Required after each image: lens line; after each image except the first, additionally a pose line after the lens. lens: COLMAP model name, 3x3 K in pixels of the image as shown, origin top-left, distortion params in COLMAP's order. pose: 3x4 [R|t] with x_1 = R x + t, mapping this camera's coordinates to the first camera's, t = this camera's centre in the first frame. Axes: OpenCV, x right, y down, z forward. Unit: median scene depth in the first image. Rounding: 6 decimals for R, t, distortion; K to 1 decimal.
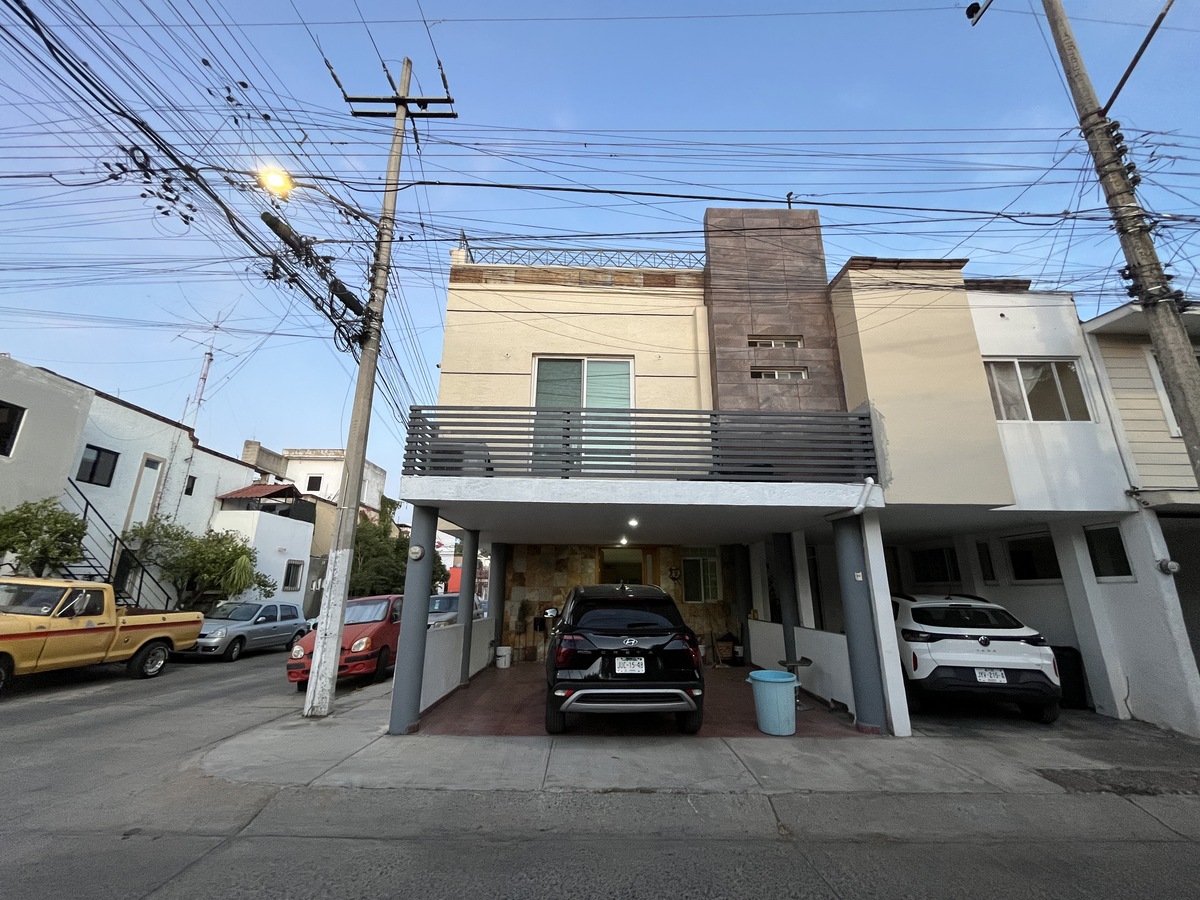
lens RADIAL K [[491.2, 0, 600.0], [0, 491.2, 450.0], [0, 0, 1]] dist [-0.000773, 0.000159]
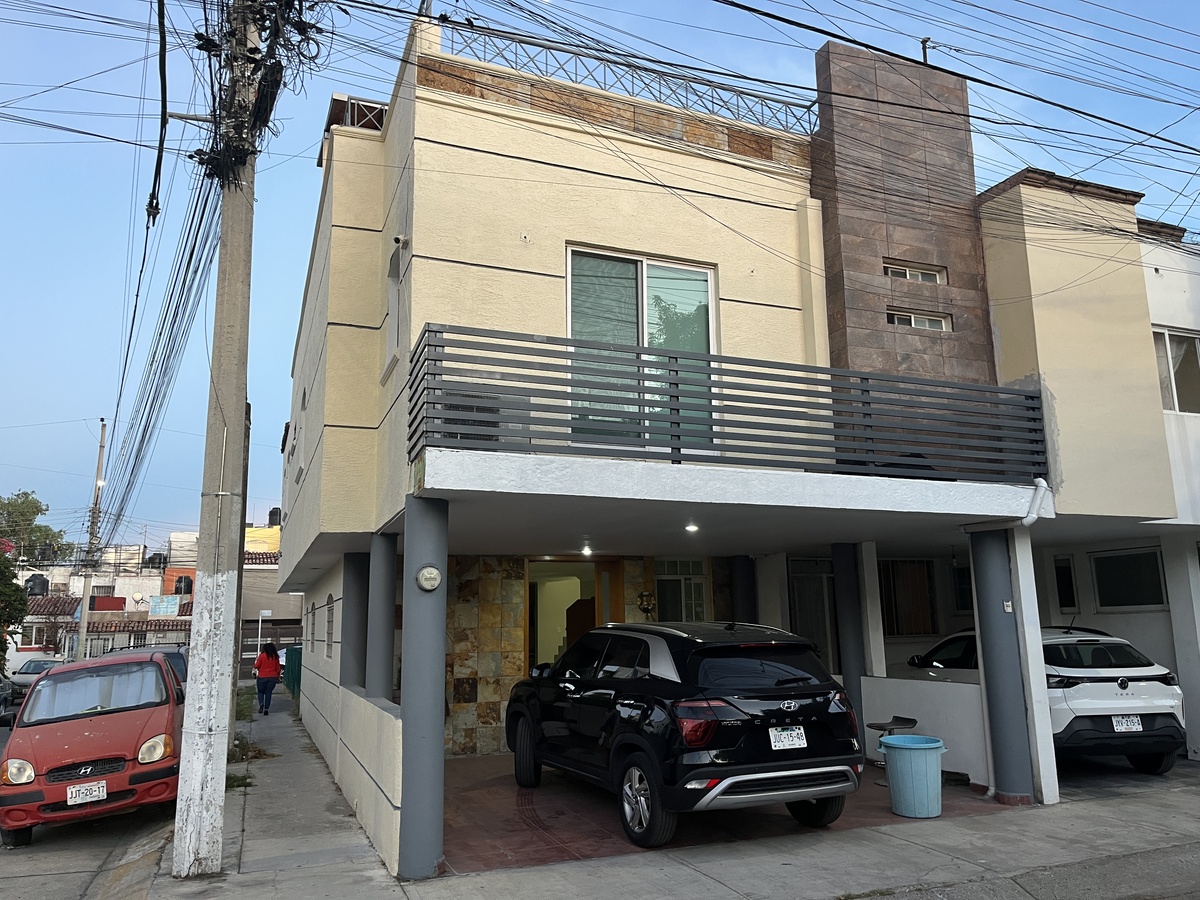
lens RADIAL K [[913.0, 0, 600.0], [0, 913.0, 450.0], [0, 0, 1]] dist [0.029397, -0.010821]
pose [[0.929583, 0.045402, 0.365806, -0.535365], [-0.077973, 0.994149, 0.074756, -0.035945], [-0.360271, -0.098015, 0.927684, -0.058316]]
